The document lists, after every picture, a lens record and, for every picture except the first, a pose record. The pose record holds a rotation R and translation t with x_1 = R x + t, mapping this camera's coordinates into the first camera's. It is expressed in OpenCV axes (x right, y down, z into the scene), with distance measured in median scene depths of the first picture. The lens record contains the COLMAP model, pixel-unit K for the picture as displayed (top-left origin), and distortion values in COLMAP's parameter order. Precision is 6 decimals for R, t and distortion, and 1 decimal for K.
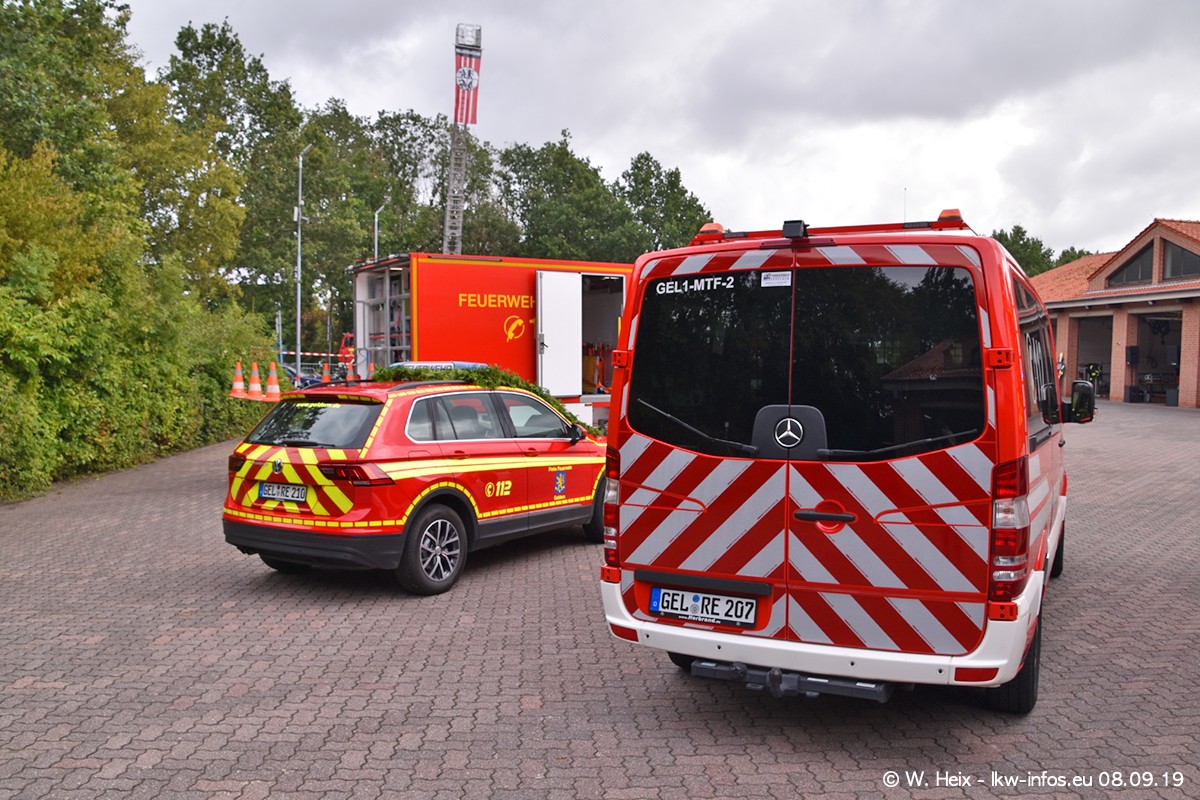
lens RADIAL K [[983.2, 0, 599.8], [0, 983.2, 428.2], [0, 0, 1]] dist [-0.143938, 0.078520]
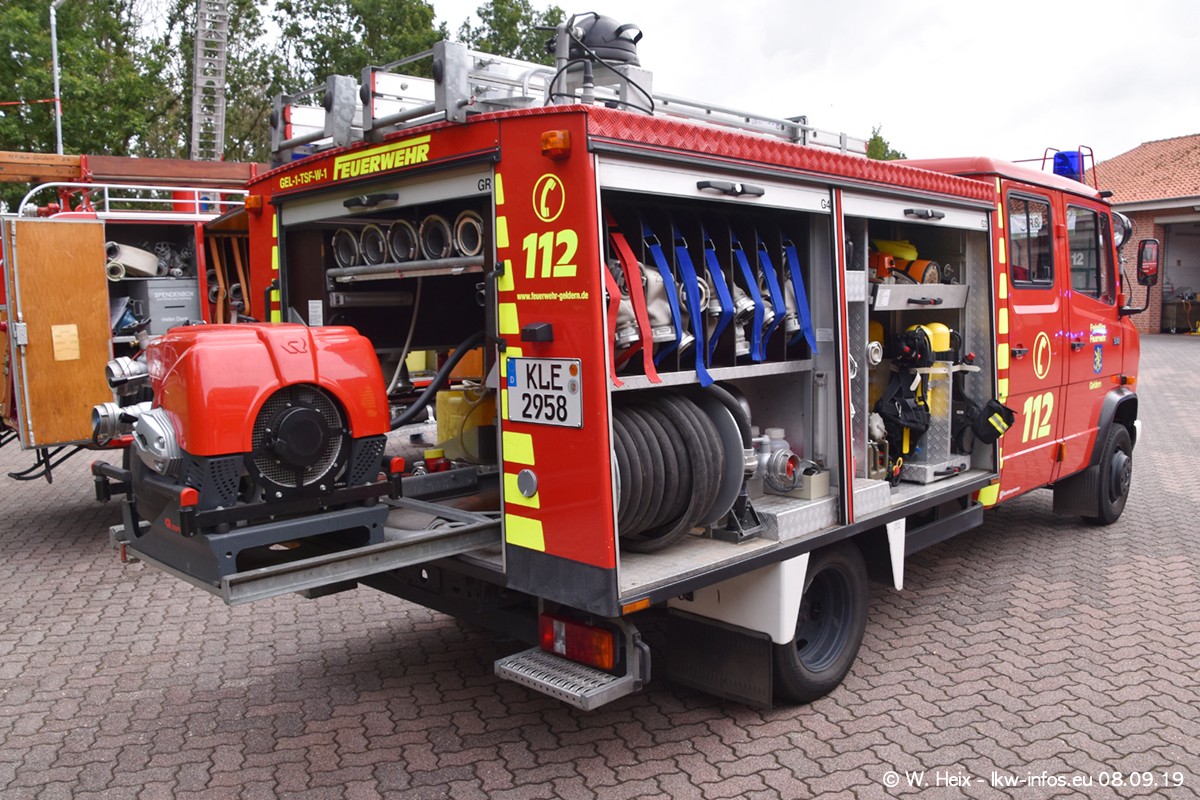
lens RADIAL K [[992.9, 0, 615.3], [0, 992.9, 416.6], [0, 0, 1]] dist [-0.144266, 0.088876]
pose [[0.965489, -0.049663, 0.255667, -0.293987], [0.037241, 0.997889, 0.053204, -0.098885], [-0.257769, -0.041847, 0.965300, 1.525850]]
